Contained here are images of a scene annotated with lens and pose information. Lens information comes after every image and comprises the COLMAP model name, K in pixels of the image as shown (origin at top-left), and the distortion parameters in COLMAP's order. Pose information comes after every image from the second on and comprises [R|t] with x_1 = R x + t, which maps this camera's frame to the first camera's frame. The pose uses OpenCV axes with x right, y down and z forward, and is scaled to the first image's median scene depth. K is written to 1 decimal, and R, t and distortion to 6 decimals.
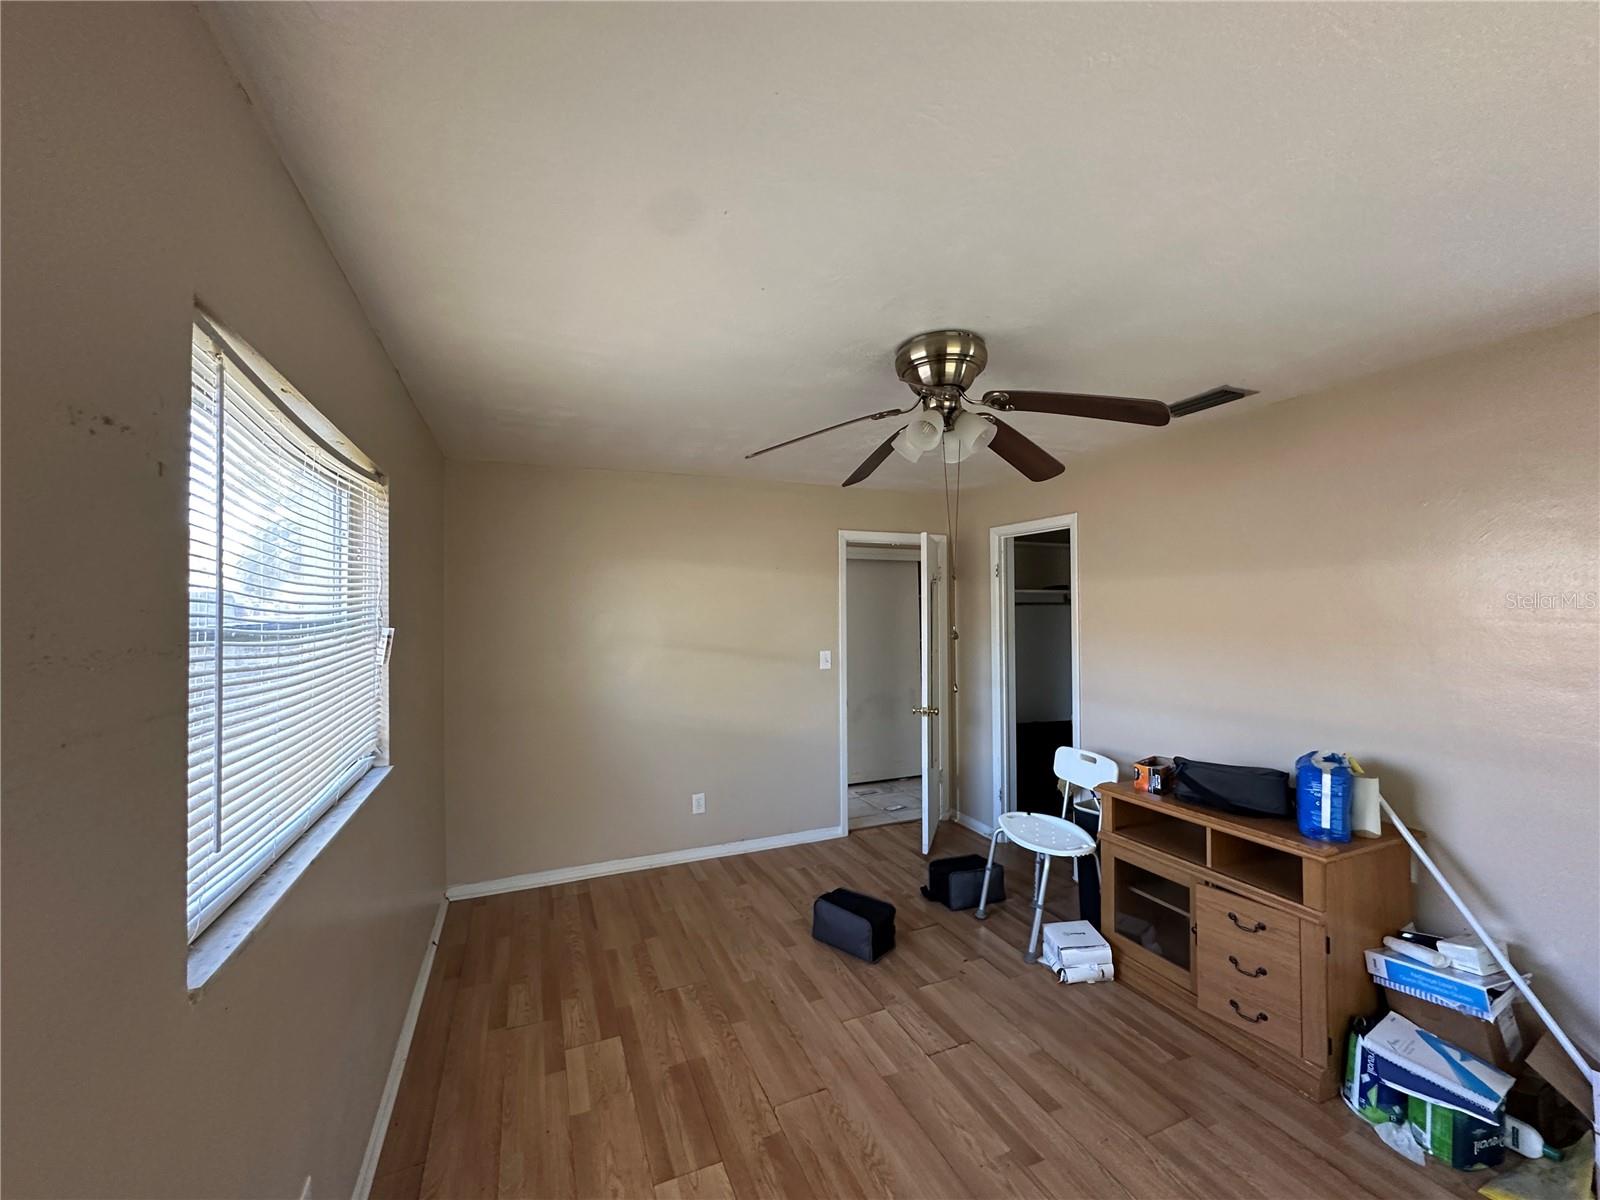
lens RADIAL K [[637.7, 0, 802.6], [0, 637.7, 632.7], [0, 0, 1]] dist [-0.004497, 0.001786]
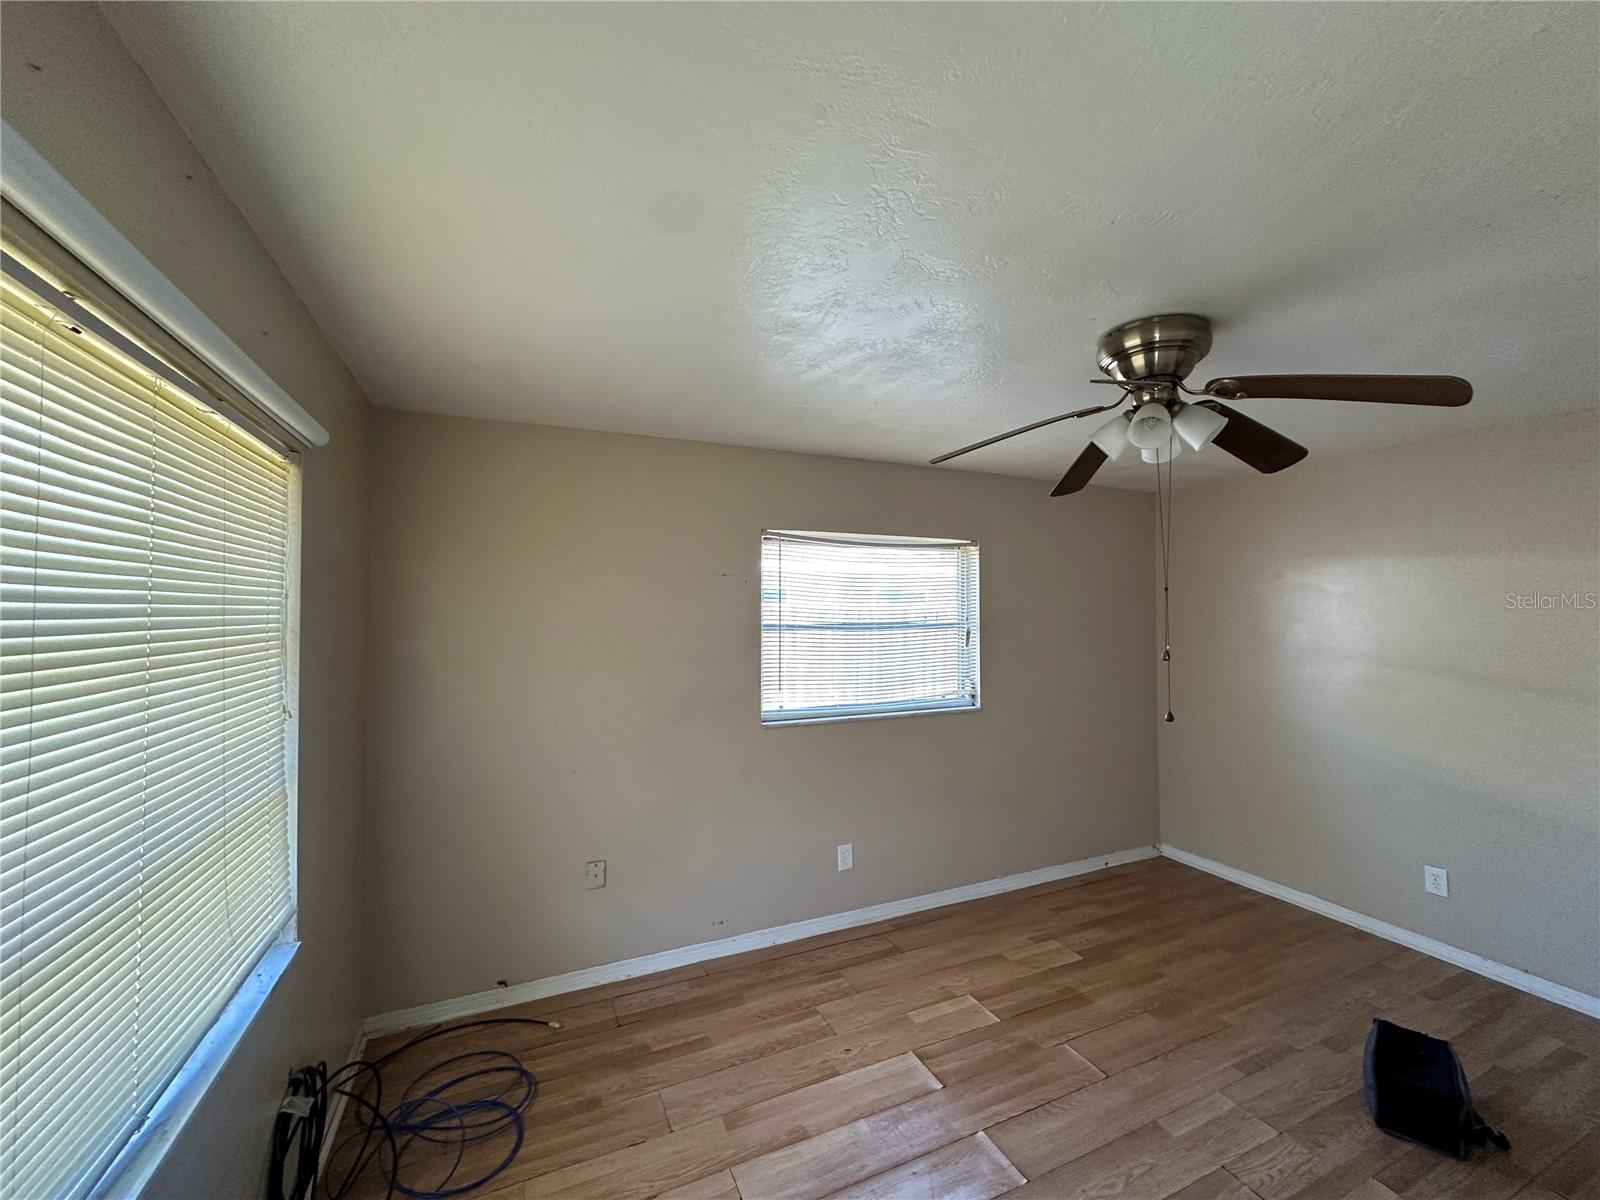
lens RADIAL K [[637.7, 0, 805.4], [0, 637.7, 594.1], [0, 0, 1]] dist [-0.004497, 0.001786]
pose [[0.023408, -0.019950, -0.999527, 0.894049], [-0.035536, 0.999152, -0.020775, -0.044040], [0.999094, 0.036005, 0.022679, 0.349783]]
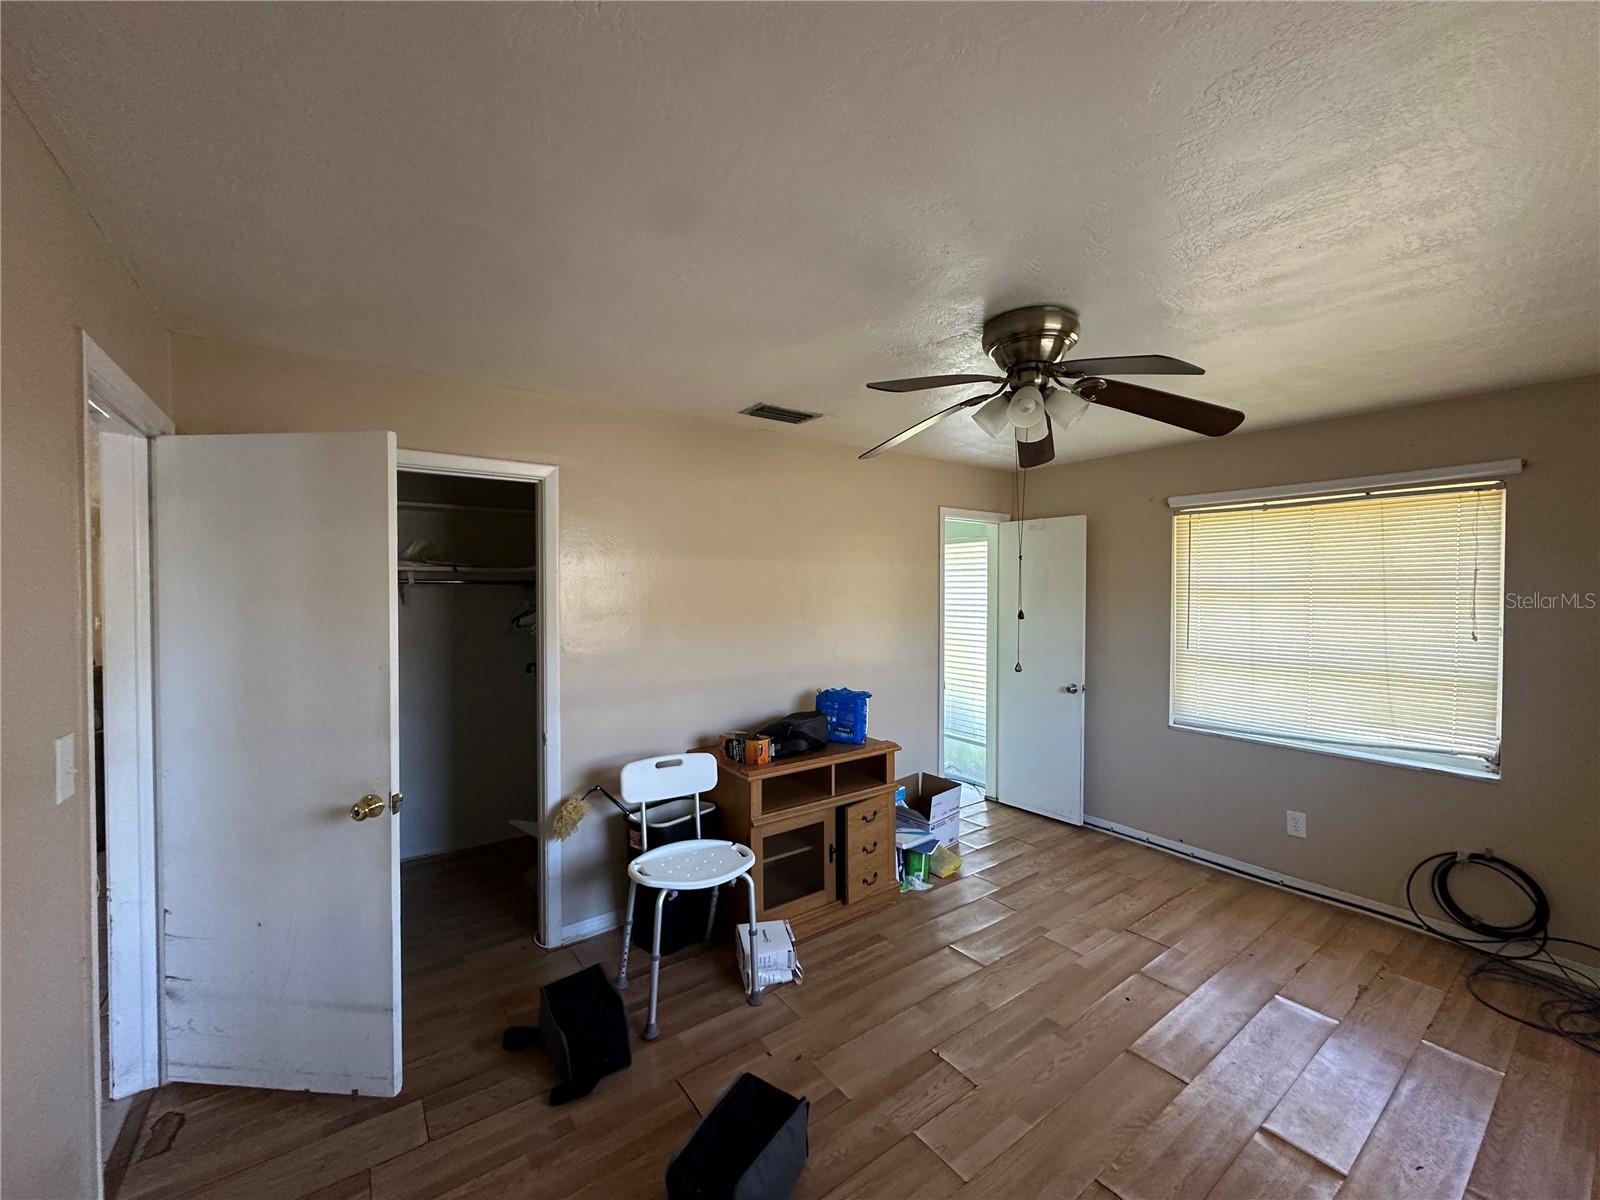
lens RADIAL K [[637.7, 0, 798.7], [0, 637.7, 607.6], [0, 0, 1]] dist [-0.004497, 0.001786]
pose [[-0.230205, -0.020941, 0.972917, -0.524697], [0.033253, 0.999015, 0.029371, -0.041886], [-0.972574, 0.039114, -0.229282, 1.228097]]
